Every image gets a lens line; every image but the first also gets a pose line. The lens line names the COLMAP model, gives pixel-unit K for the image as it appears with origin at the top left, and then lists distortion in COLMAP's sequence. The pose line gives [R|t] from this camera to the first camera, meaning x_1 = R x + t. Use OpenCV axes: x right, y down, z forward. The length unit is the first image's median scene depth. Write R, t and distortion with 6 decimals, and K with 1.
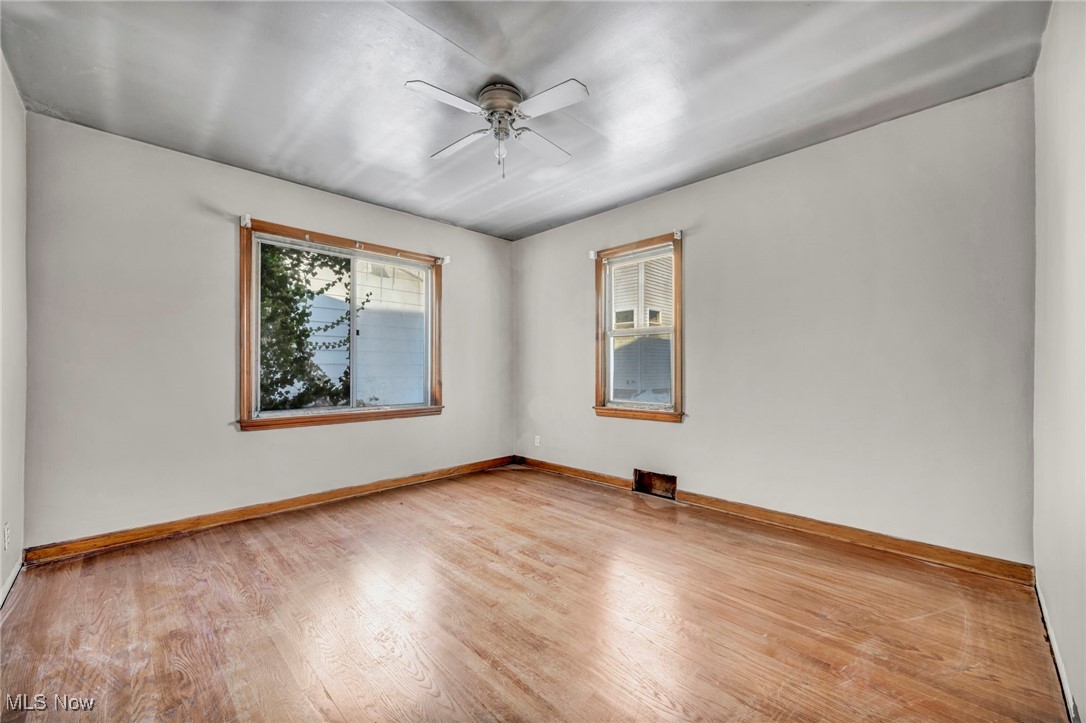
lens RADIAL K [[431.0, 0, 523.5], [0, 431.0, 368.4], [0, 0, 1]] dist [-0.001586, -0.001118]
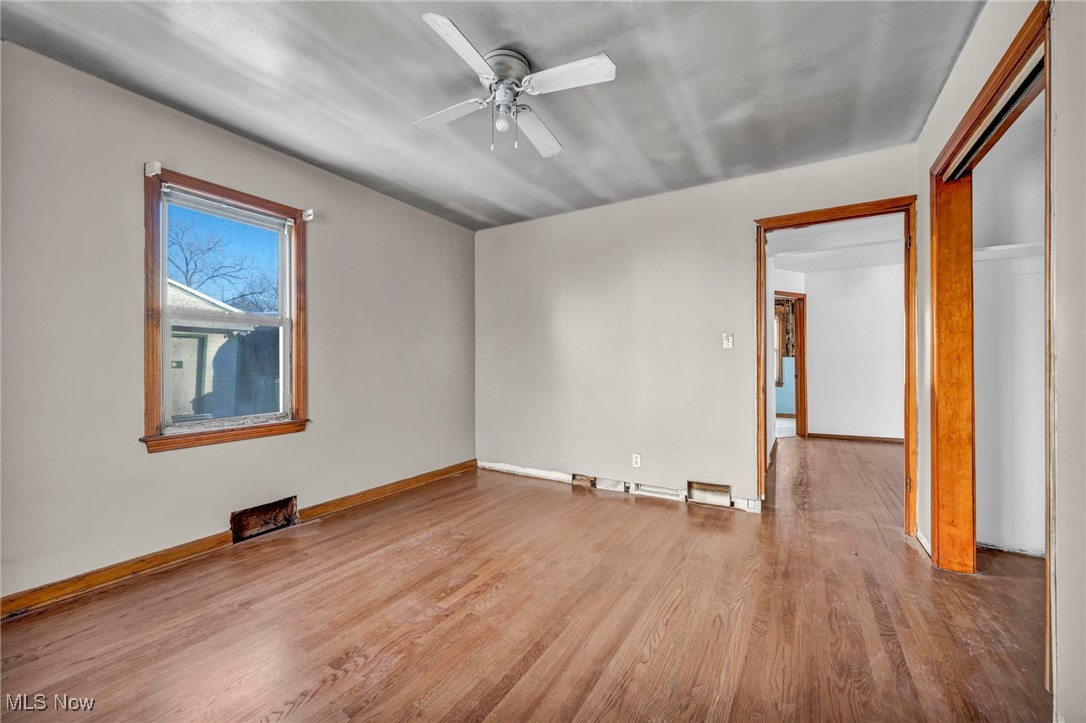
lens RADIAL K [[431.0, 0, 557.6], [0, 431.0, 362.9], [0, 0, 1]] dist [-0.001586, -0.001118]
pose [[-0.298705, 0.004841, 0.954333, -0.614044], [0.003827, 0.999985, -0.003875, -0.006123], [-0.954338, 0.002495, -0.298719, 0.758585]]
